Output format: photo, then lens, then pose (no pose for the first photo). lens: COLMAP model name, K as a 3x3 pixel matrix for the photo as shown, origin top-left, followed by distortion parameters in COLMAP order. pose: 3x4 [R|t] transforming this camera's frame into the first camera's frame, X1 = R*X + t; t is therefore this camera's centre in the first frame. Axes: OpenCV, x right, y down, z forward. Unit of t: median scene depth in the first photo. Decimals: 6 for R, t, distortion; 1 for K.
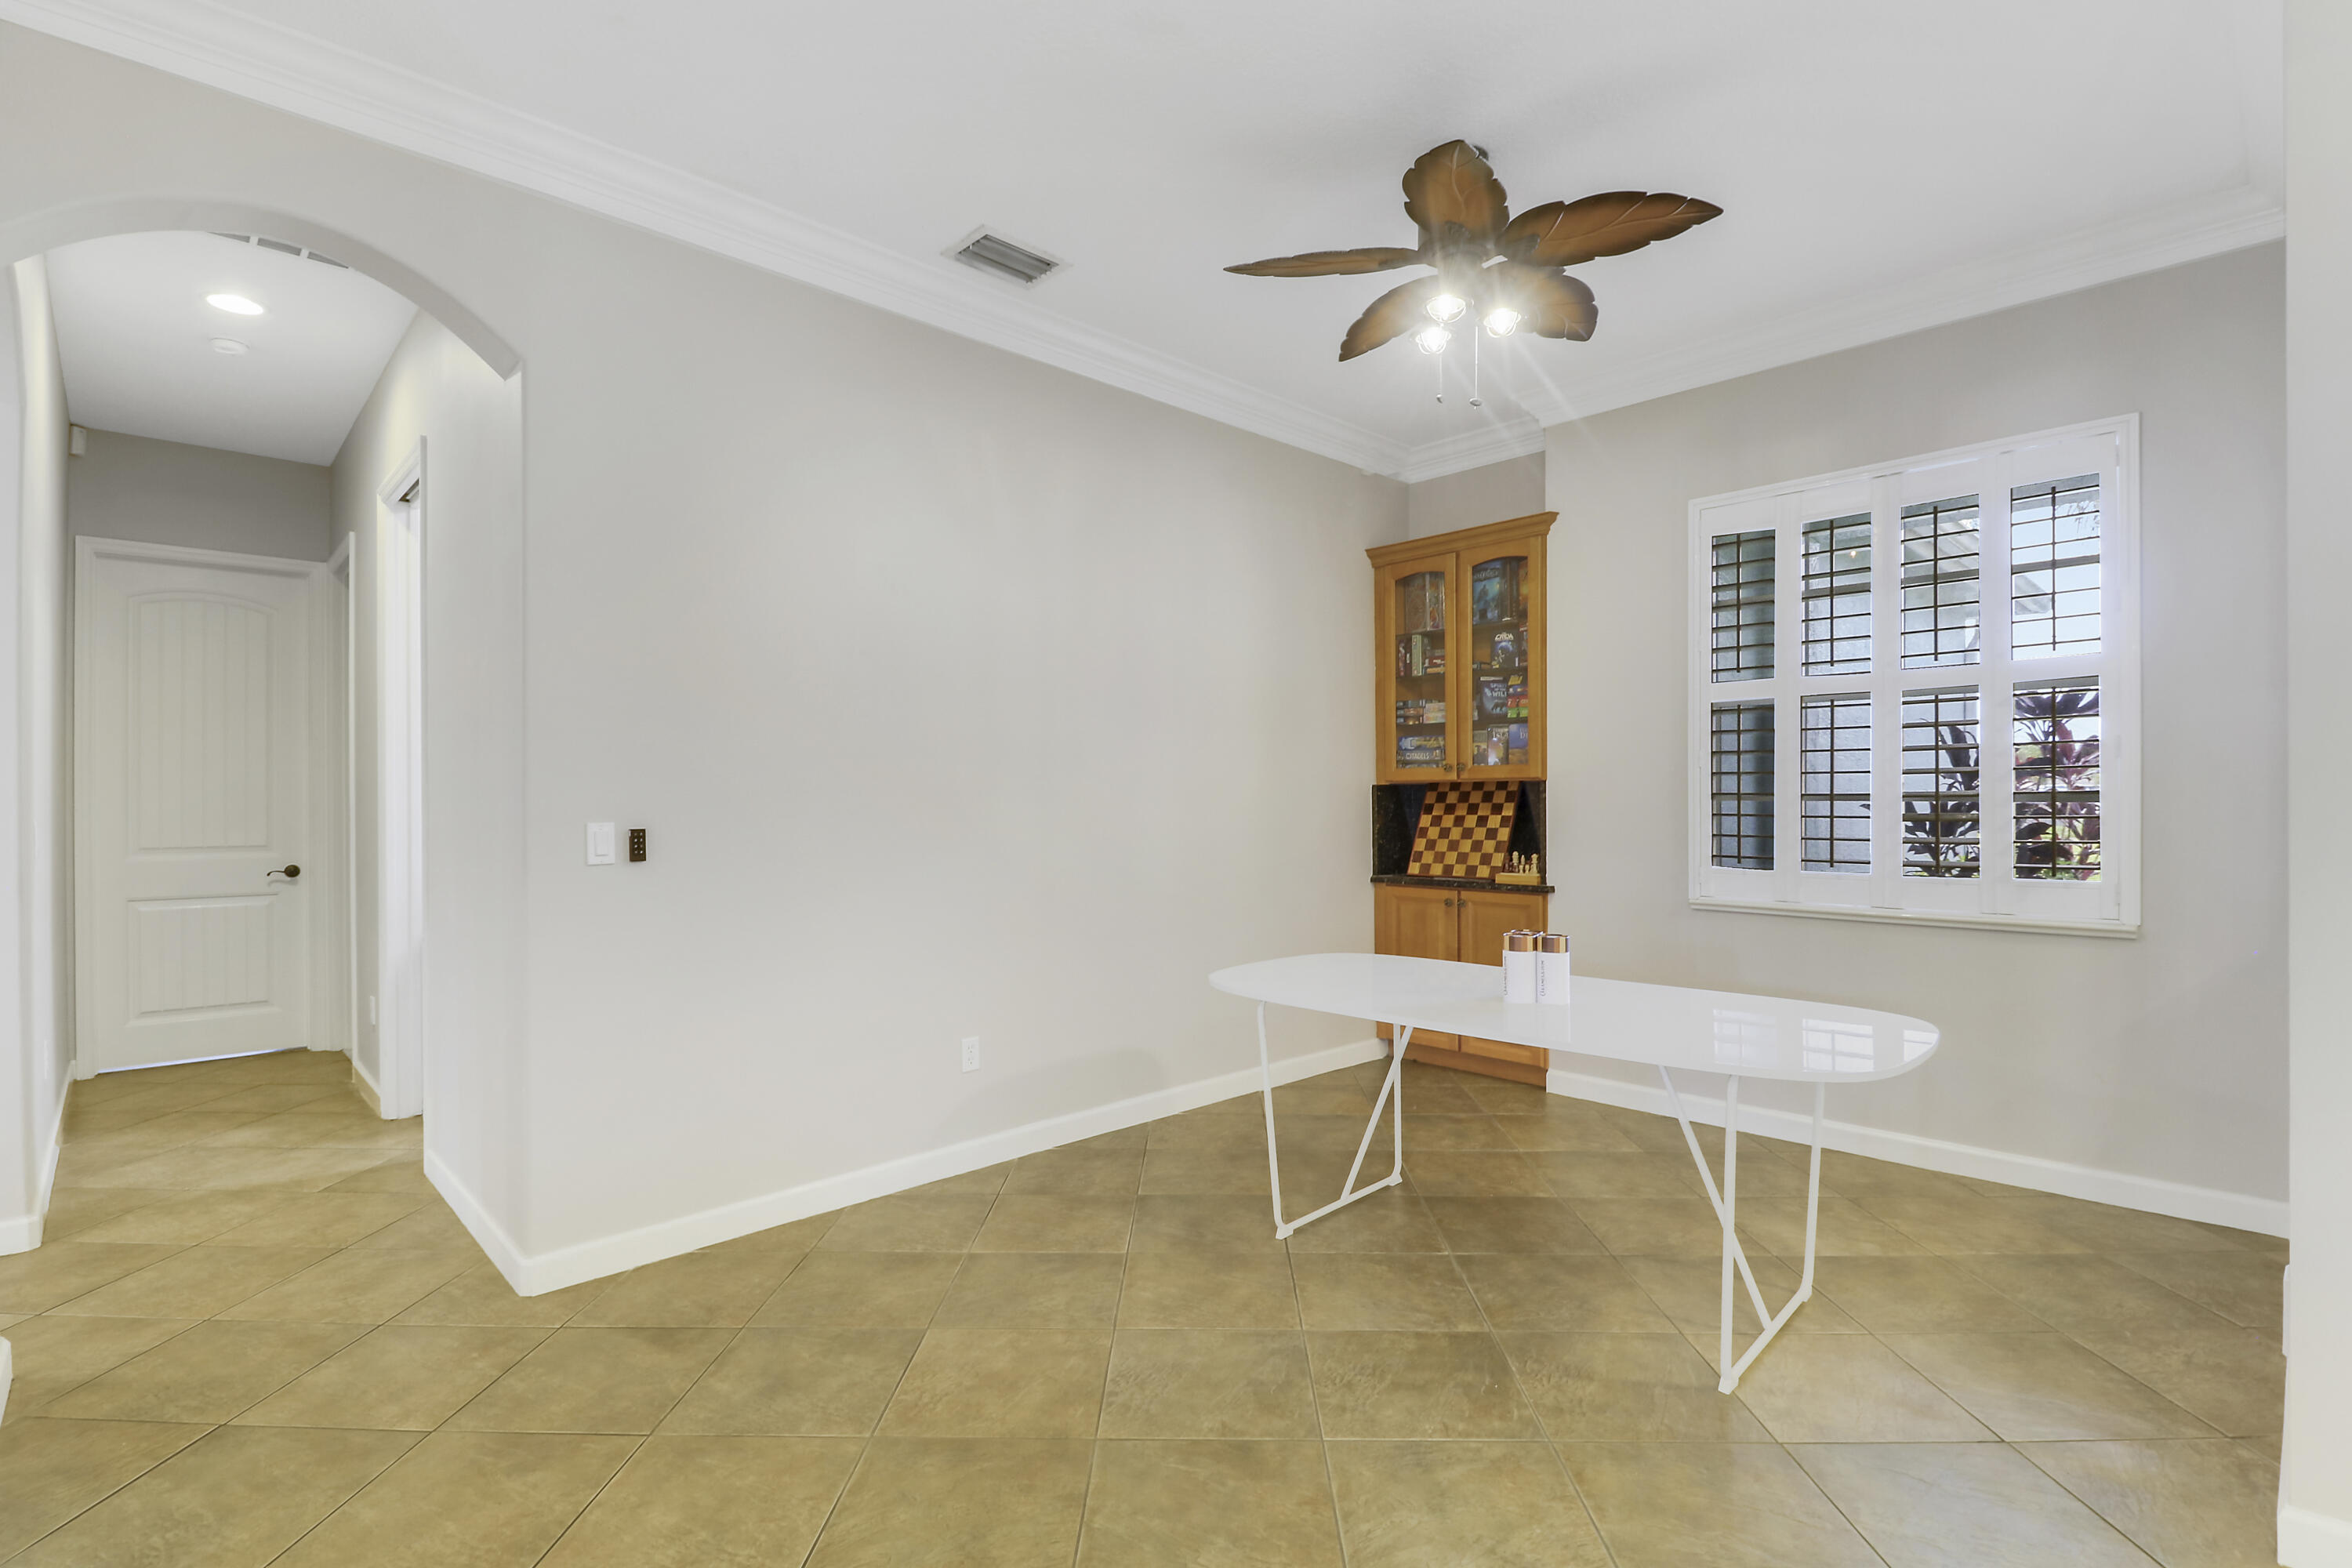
lens RADIAL K [[1095.7, 0, 1180.7], [0, 1095.7, 800.1], [0, 0, 1]] dist [0.003698, -0.015232]
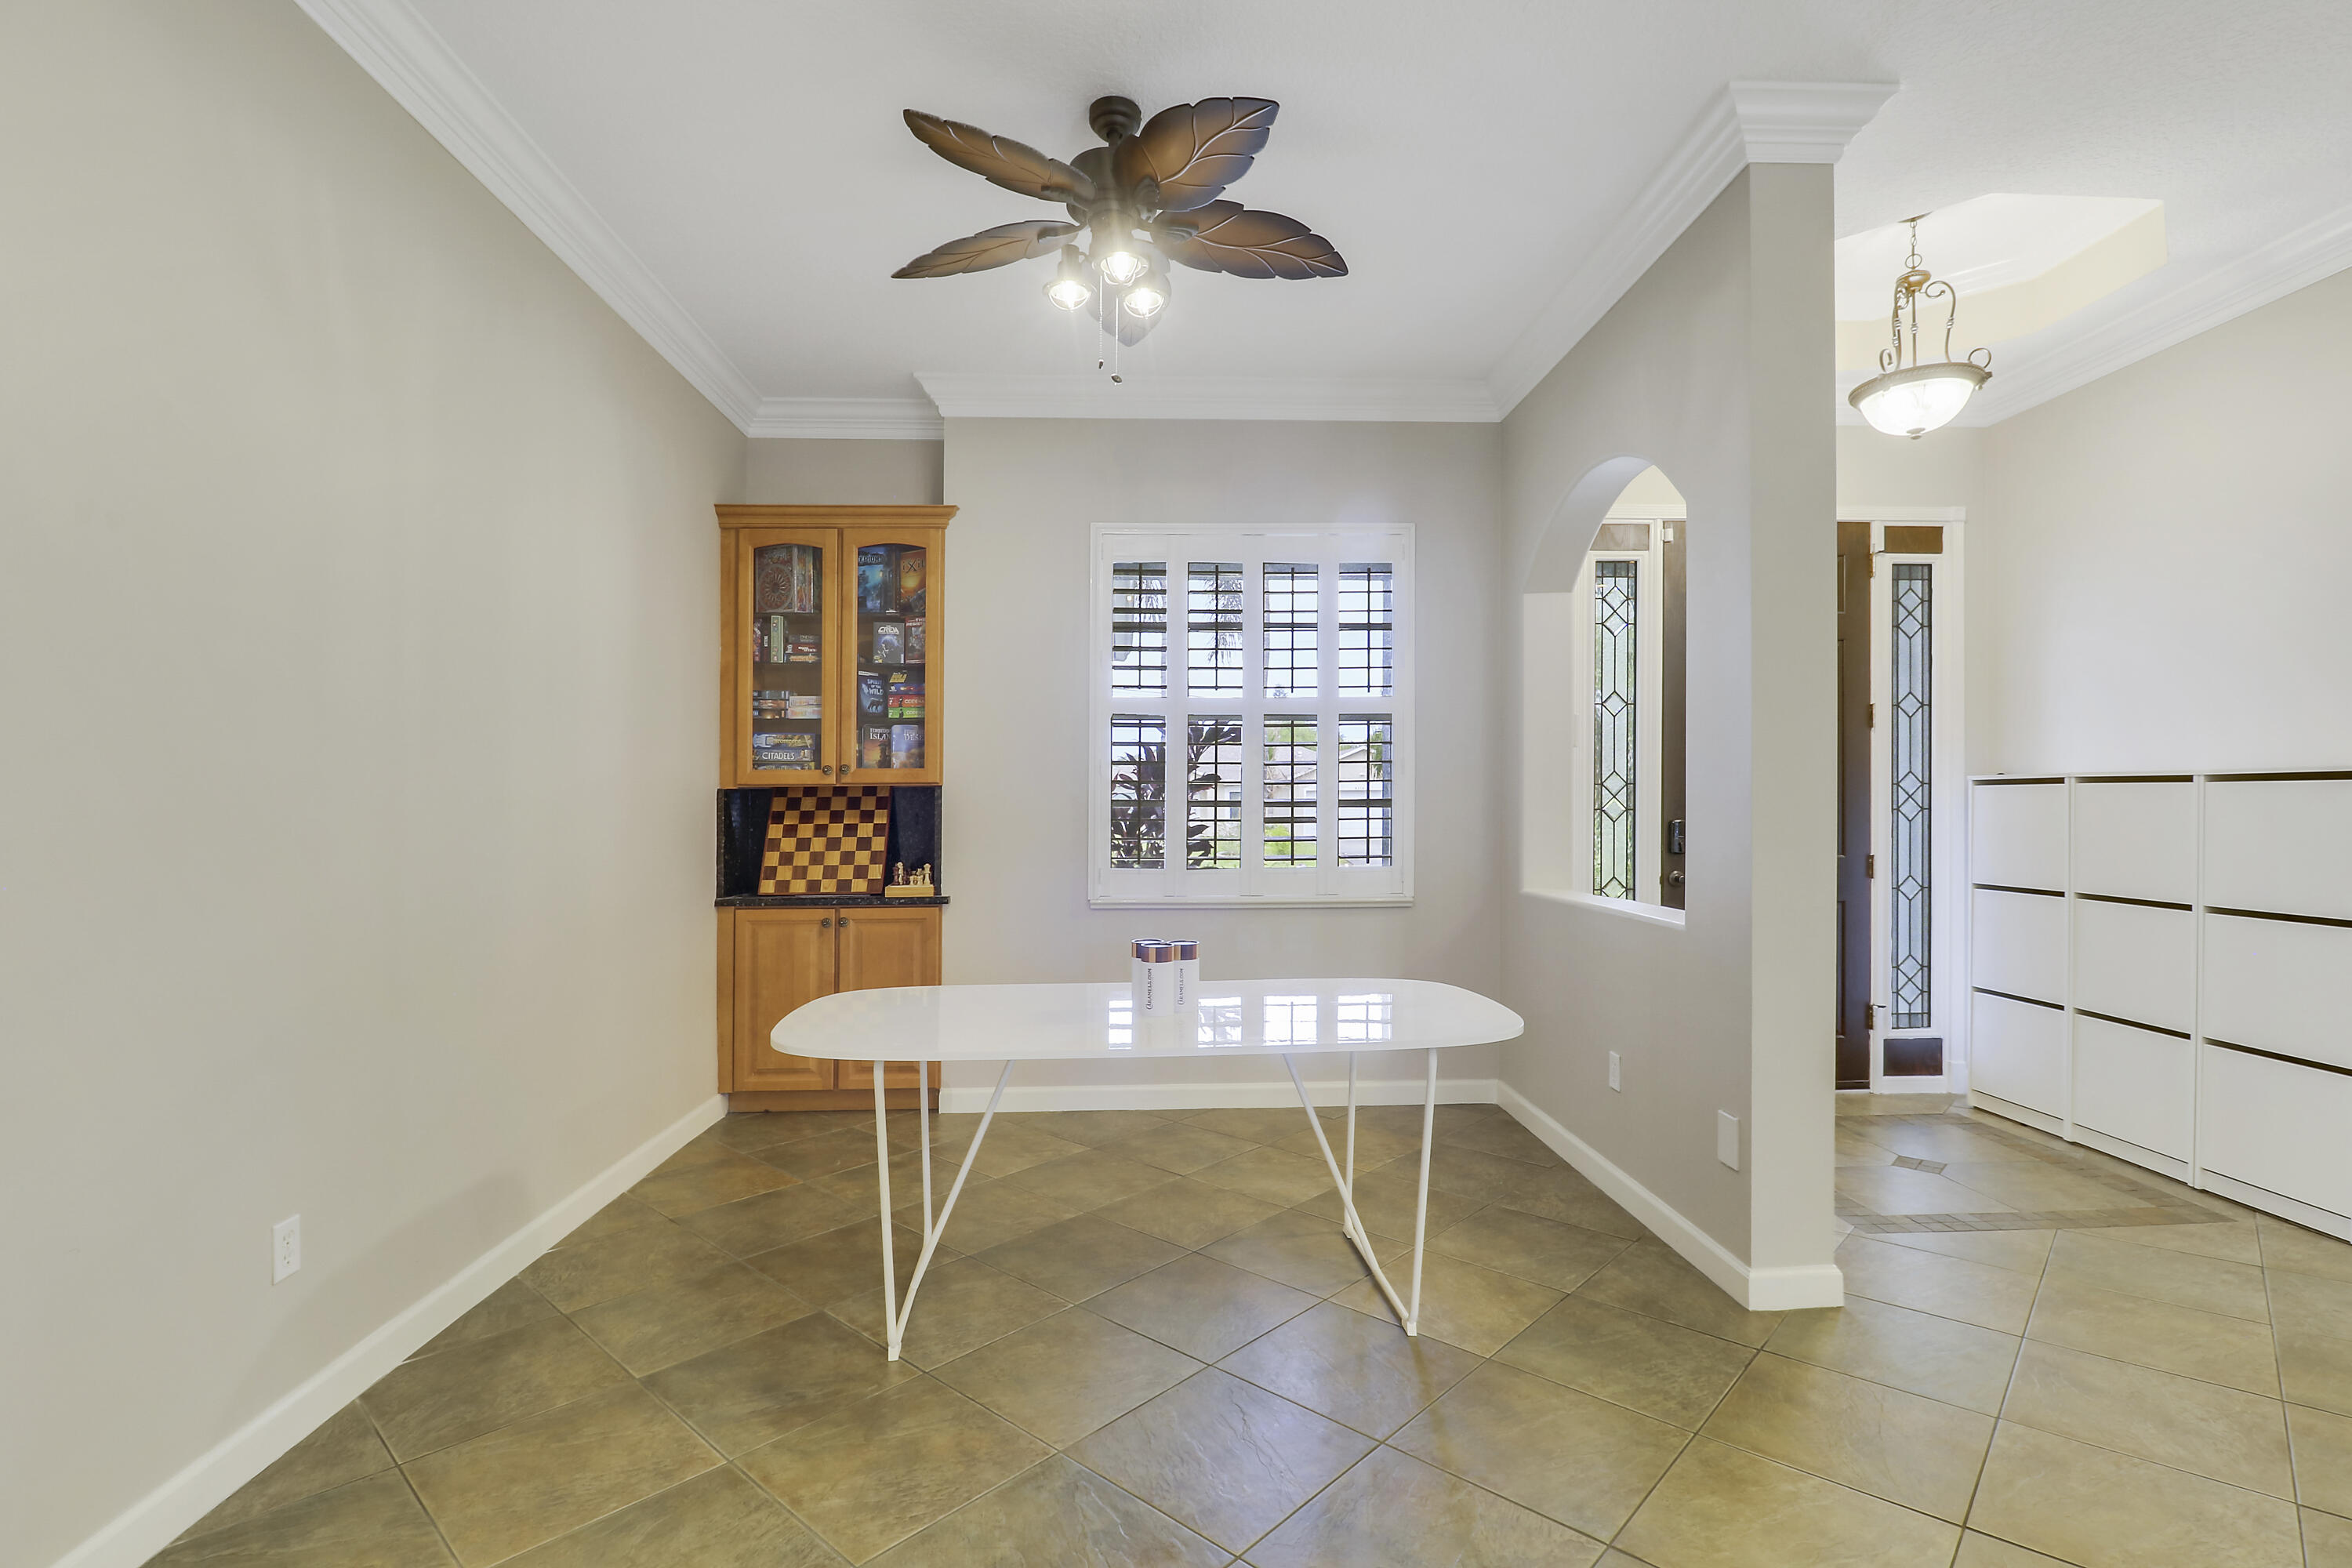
lens RADIAL K [[1095.7, 0, 1180.7], [0, 1095.7, 800.1], [0, 0, 1]] dist [0.003698, -0.015232]
pose [[0.661972, 0.004134, 0.749517, -0.227652], [0.002206, 0.999970, -0.007464, 0.001743], [-0.749525, 0.006594, 0.661943, 0.198729]]
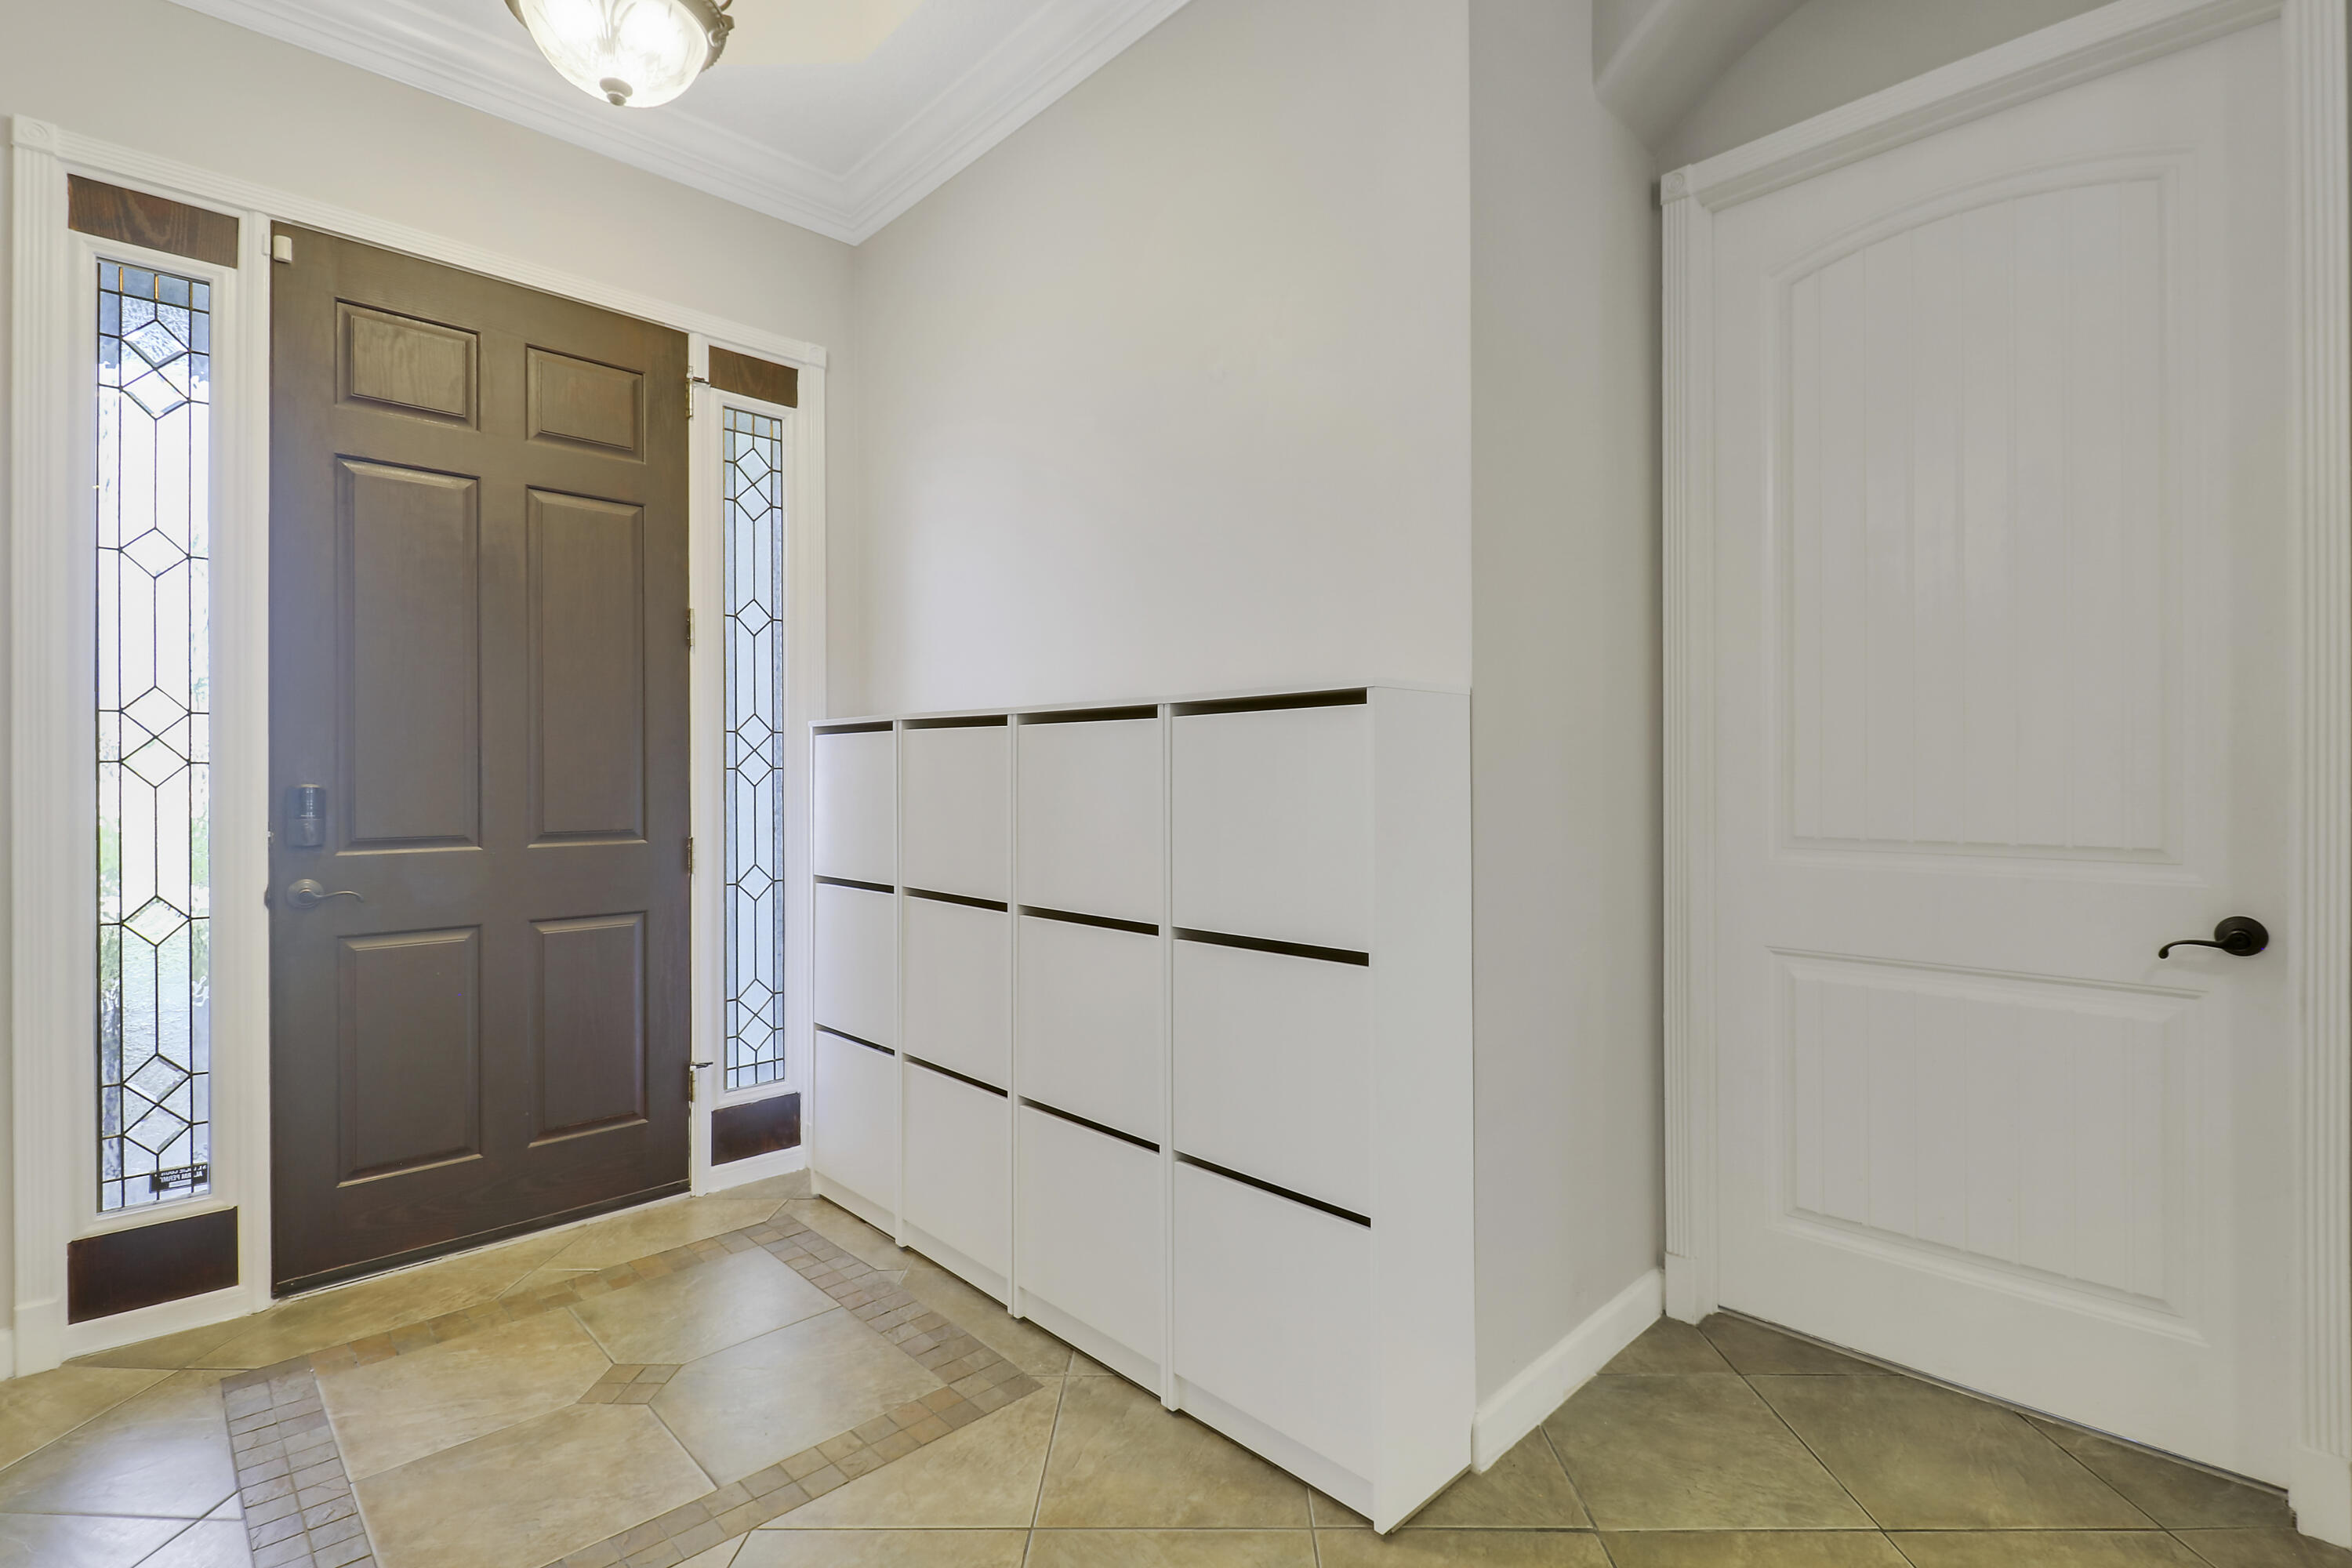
lens RADIAL K [[1076.0, 0, 1189.6], [0, 1076.0, 776.3], [0, 0, 1]] dist [-0.000994, -0.000434]
pose [[-0.009230, 0.005553, 0.999942, 0.241983], [0.002667, 0.999981, -0.005528, 0.012175], [-0.999954, 0.002616, -0.009244, 0.100989]]
